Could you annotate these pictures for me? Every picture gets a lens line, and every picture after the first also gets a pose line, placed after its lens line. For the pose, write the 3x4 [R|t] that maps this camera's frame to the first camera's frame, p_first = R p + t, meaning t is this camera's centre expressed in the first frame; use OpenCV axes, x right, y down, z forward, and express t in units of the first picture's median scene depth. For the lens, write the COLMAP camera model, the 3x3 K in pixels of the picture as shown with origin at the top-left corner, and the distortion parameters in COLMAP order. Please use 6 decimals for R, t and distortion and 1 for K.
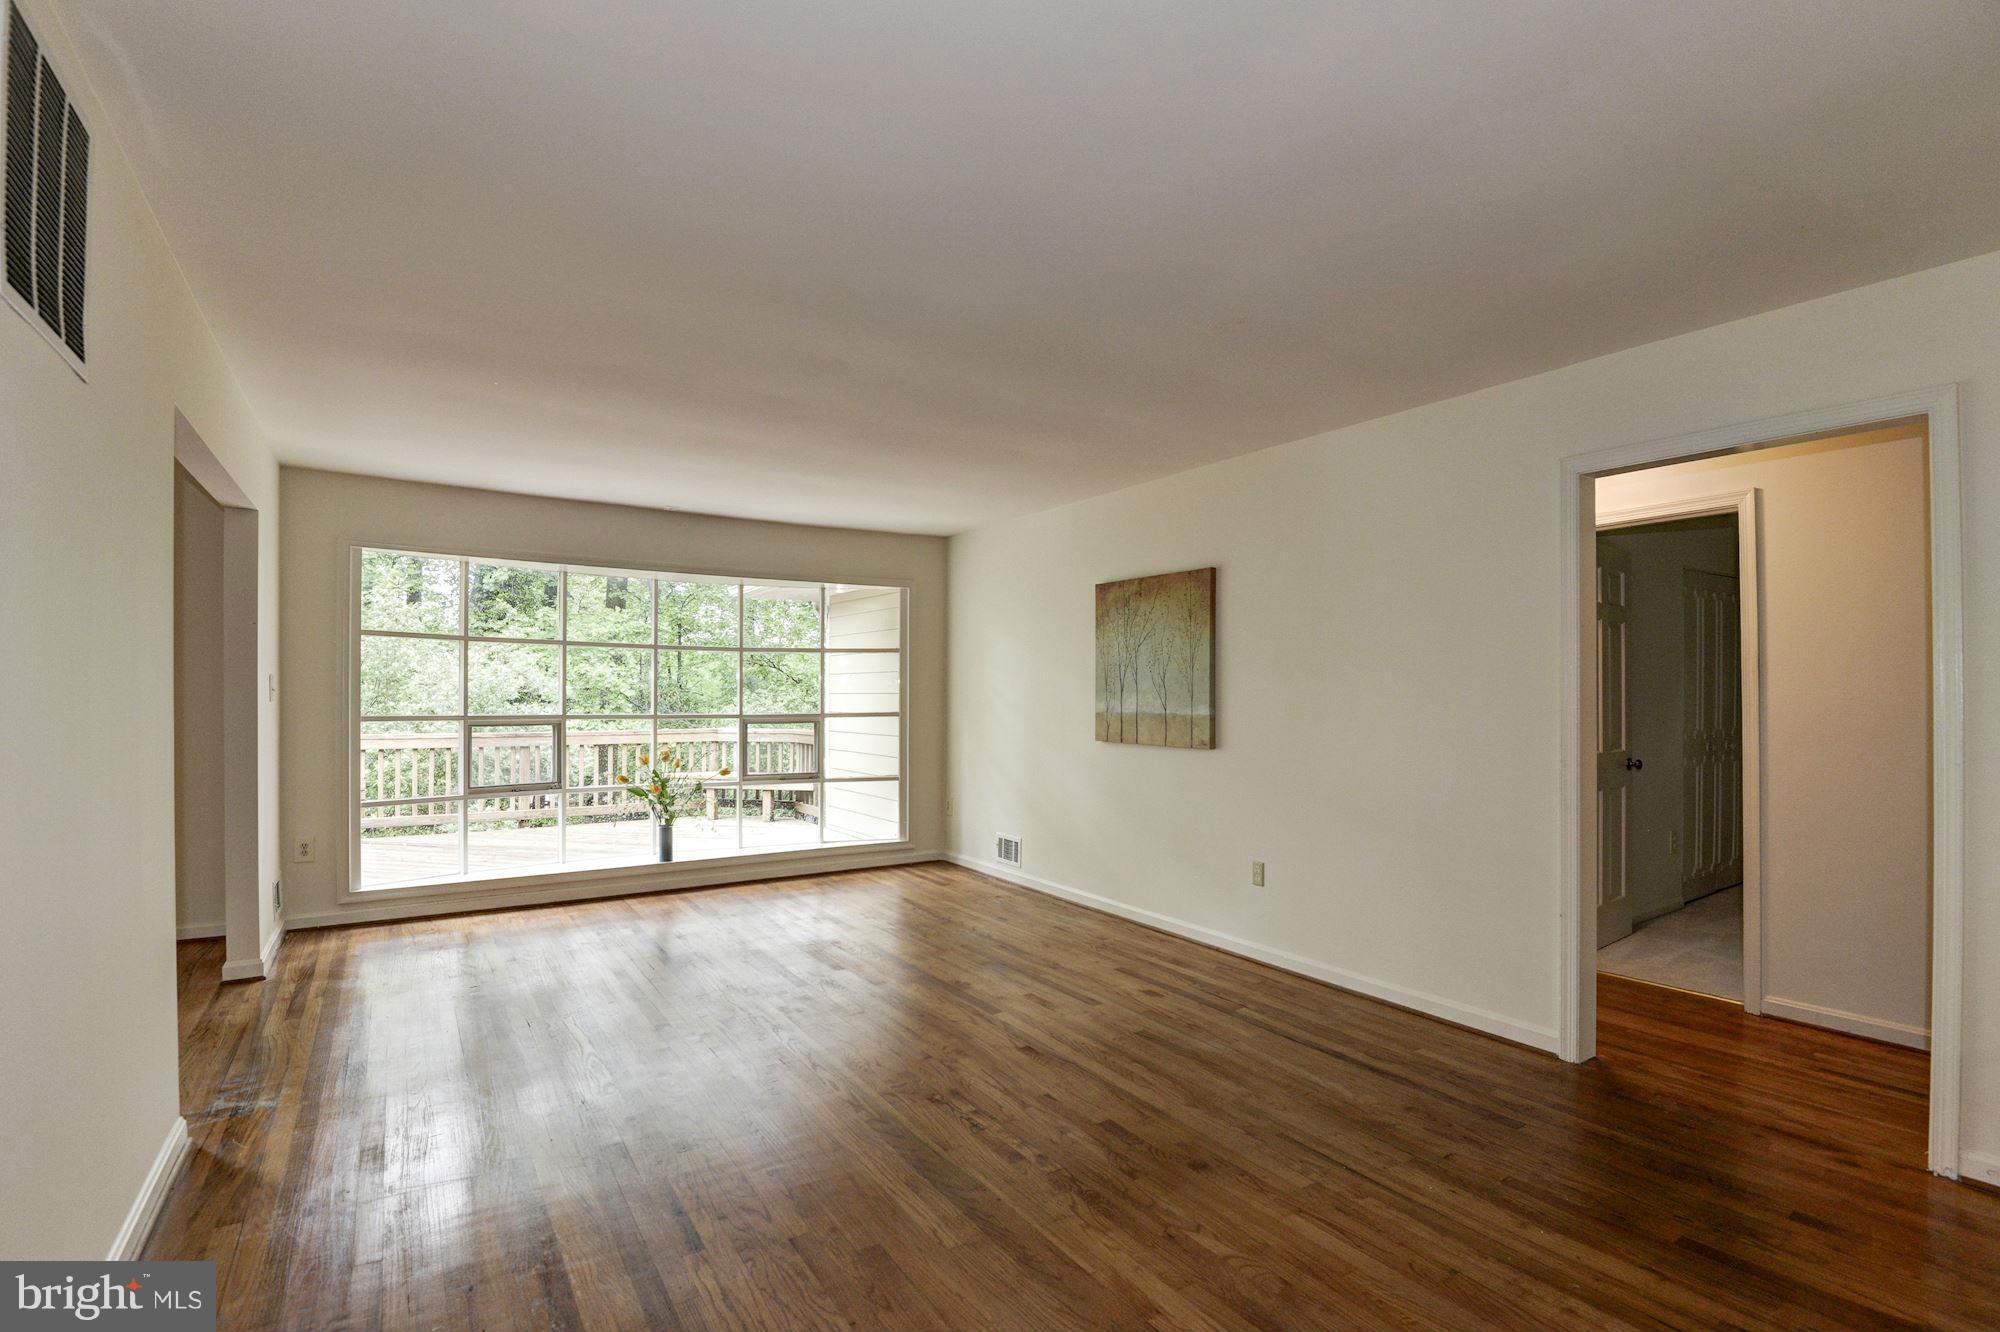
lens RADIAL K [[970.6, 0, 1005.7], [0, 970.6, 685.5], [0, 0, 1]] dist [0.005908, -0.001582]
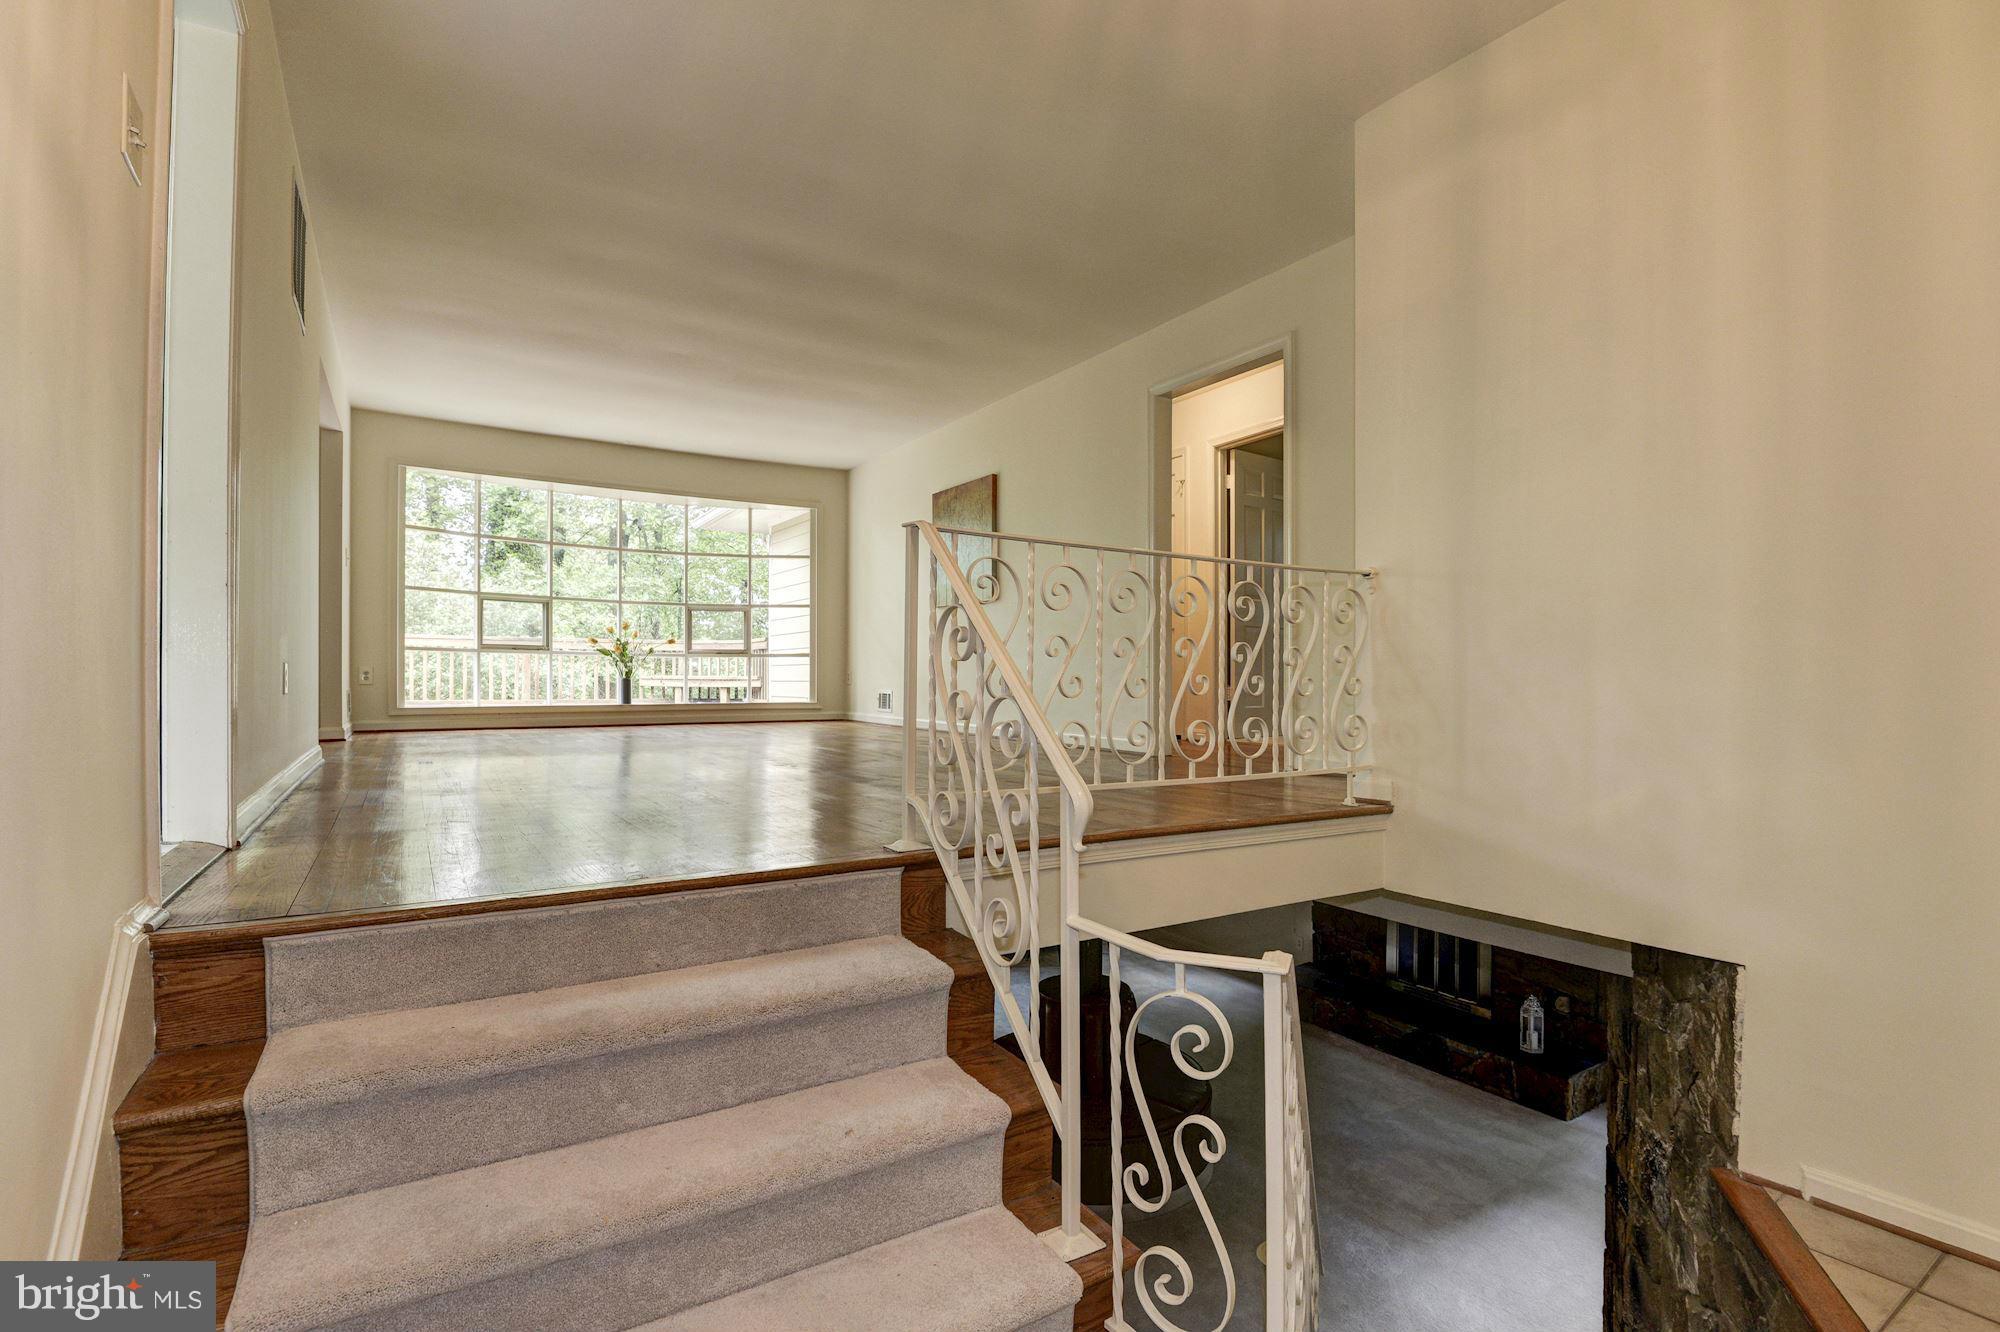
lens RADIAL K [[970.6, 0, 1008.0], [0, 970.6, 672.5], [0, 0, 1]] dist [0.005908, -0.001582]
pose [[0.999957, -0.001376, -0.009188, 0.222988], [0.001441, 0.999974, 0.007066, 0.147053], [0.009178, -0.007079, 0.999933, -0.398582]]
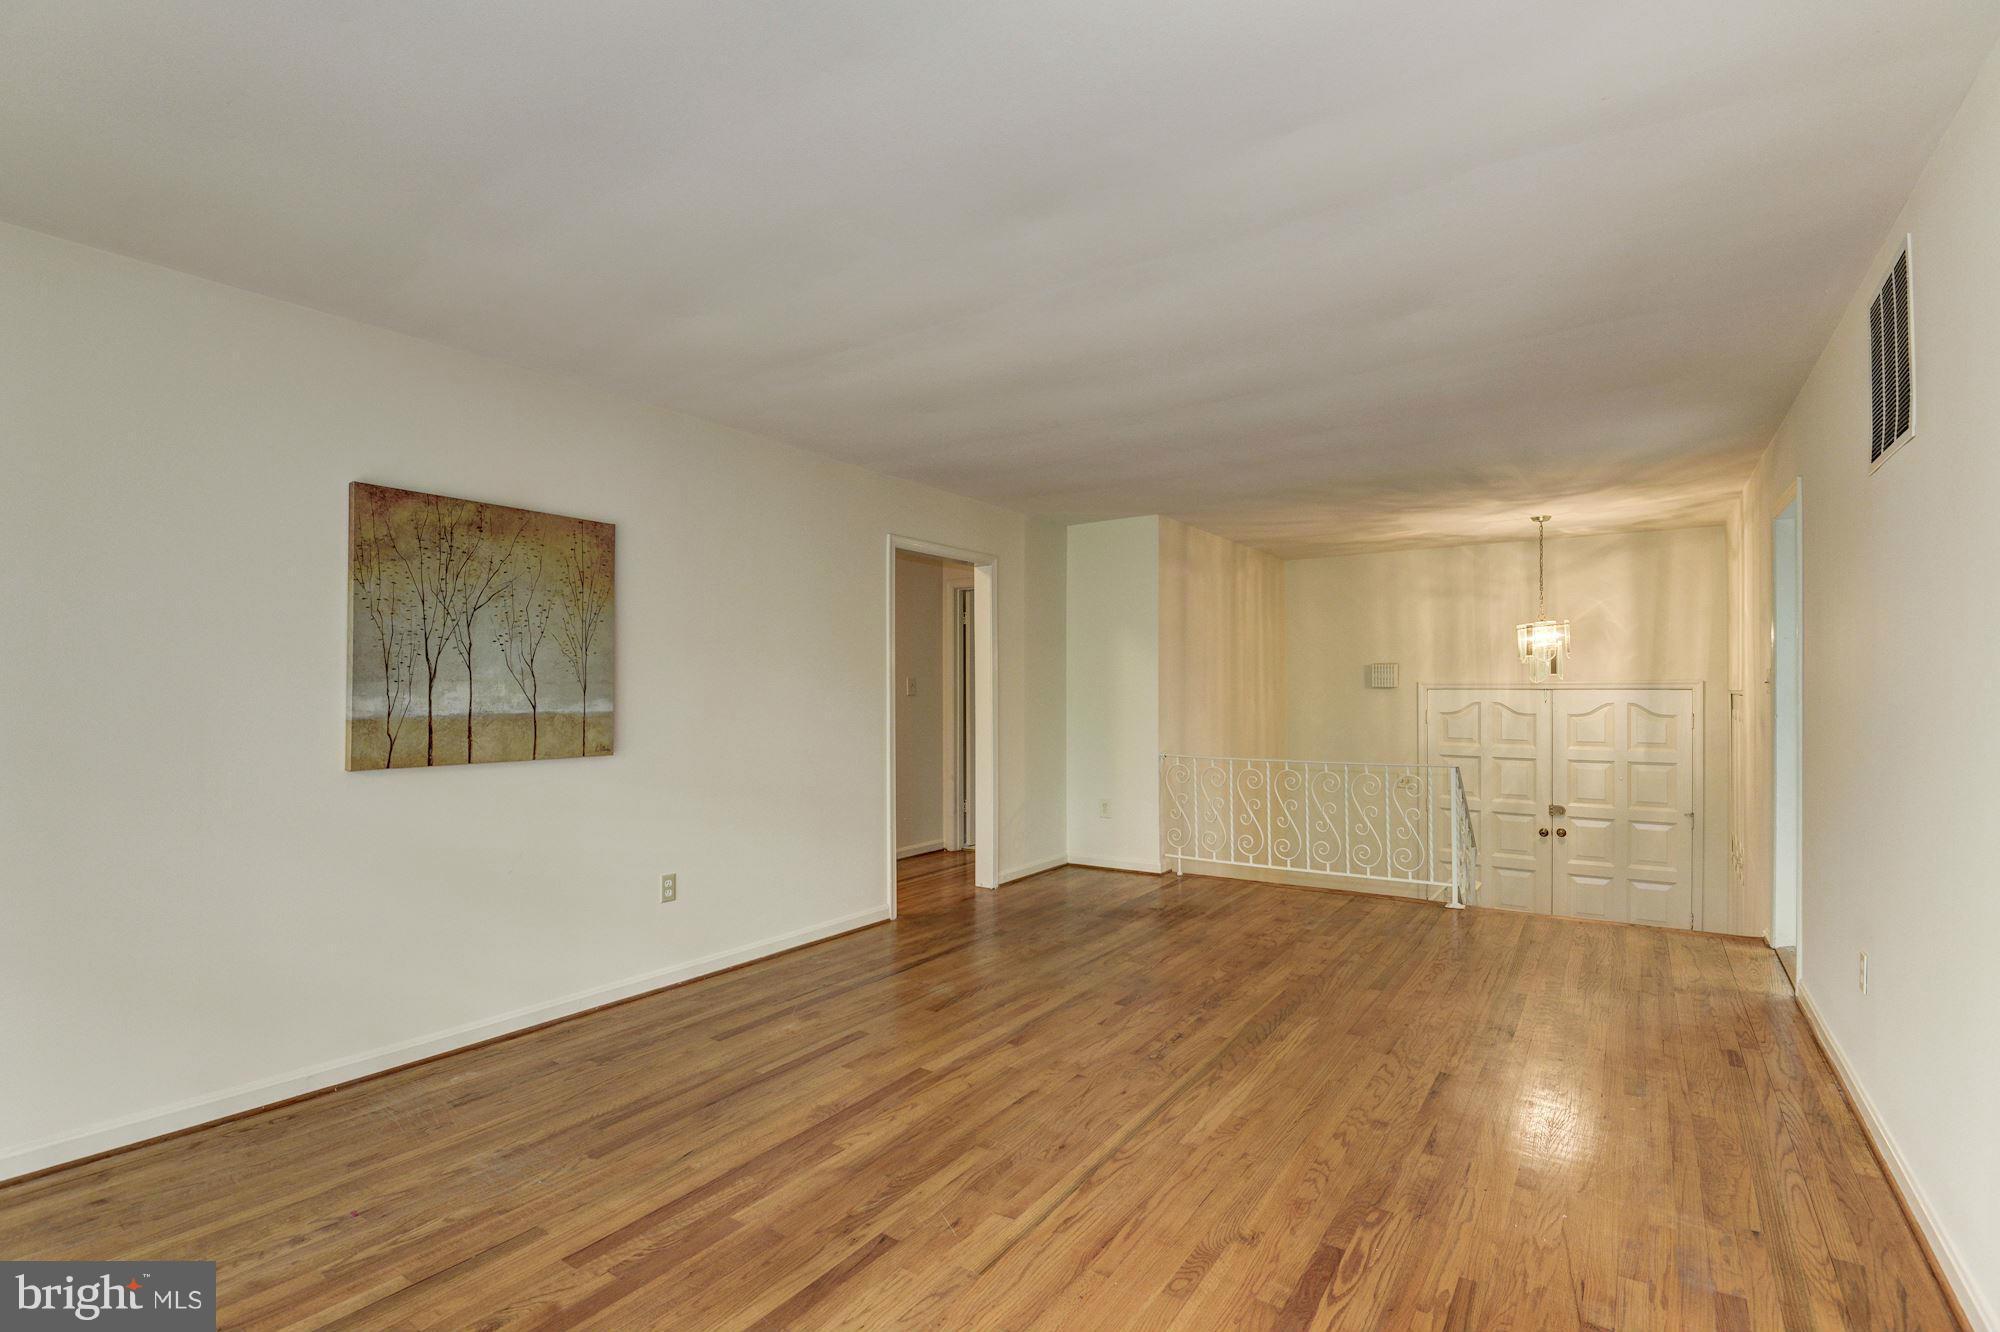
lens RADIAL K [[970.6, 0, 1002.6], [0, 970.6, 673.8], [0, 0, 1]] dist [0.005908, -0.001582]
pose [[-0.421815, 0.010171, 0.906625, -0.578193], [-0.010773, 0.999810, -0.016228, 0.008267], [-0.906618, -0.016612, -0.421625, 0.945014]]
